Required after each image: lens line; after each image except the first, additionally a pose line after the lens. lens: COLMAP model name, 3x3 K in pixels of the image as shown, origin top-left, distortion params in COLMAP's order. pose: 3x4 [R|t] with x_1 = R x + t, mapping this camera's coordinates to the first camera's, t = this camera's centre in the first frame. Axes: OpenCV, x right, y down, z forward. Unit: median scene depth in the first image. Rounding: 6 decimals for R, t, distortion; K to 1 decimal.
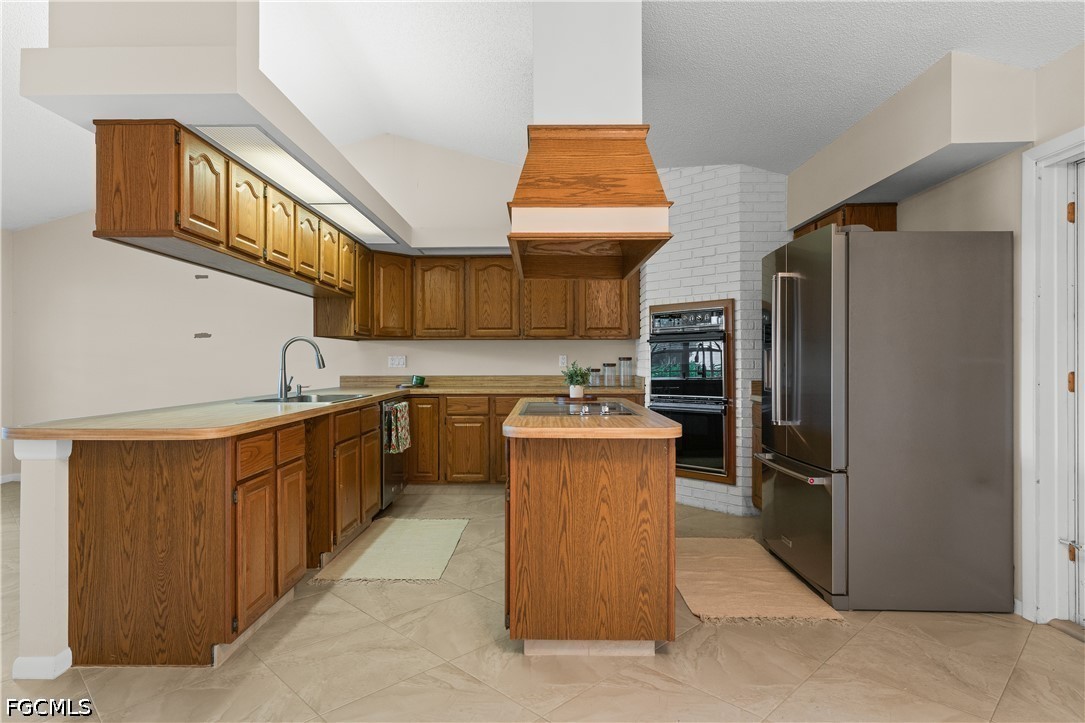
lens RADIAL K [[594.9, 0, 539.4], [0, 594.9, 359.4], [0, 0, 1]] dist [0.001178, 0.001947]
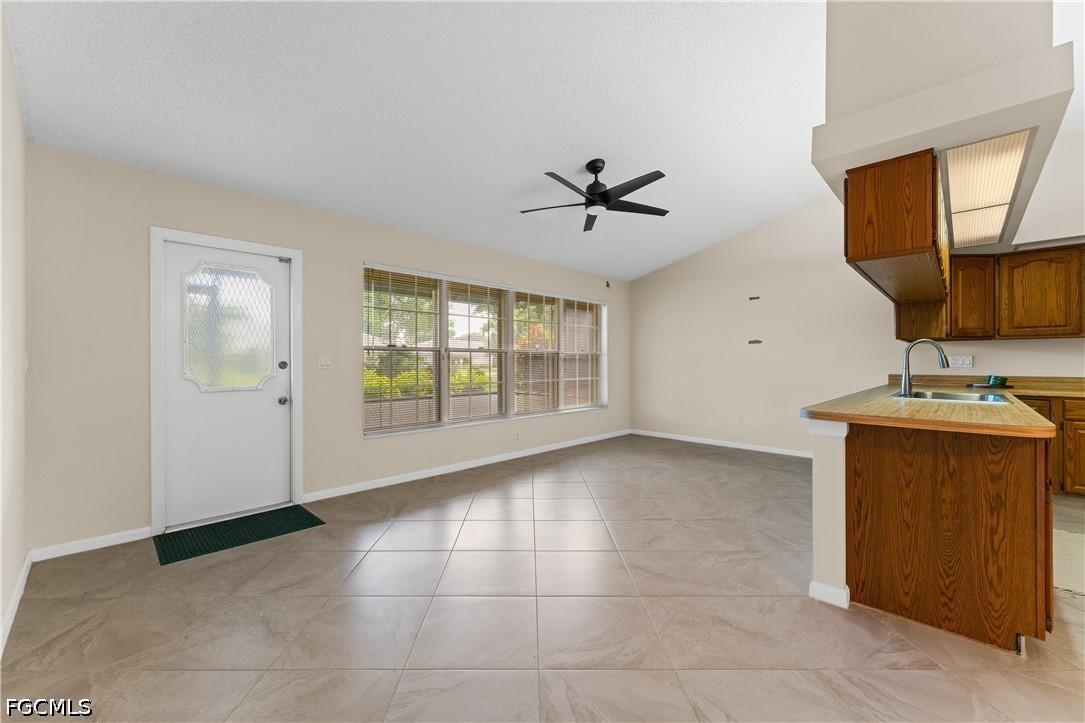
lens RADIAL K [[434.2, 0, 529.8], [0, 434.2, 360.7], [0, 0, 1]] dist [-0.000118, 0.001981]
pose [[0.711945, 0.000832, -0.702235, -0.385248], [0.000913, 0.999997, 0.002110, -0.000468], [0.702235, -0.002143, 0.711942, -0.086447]]
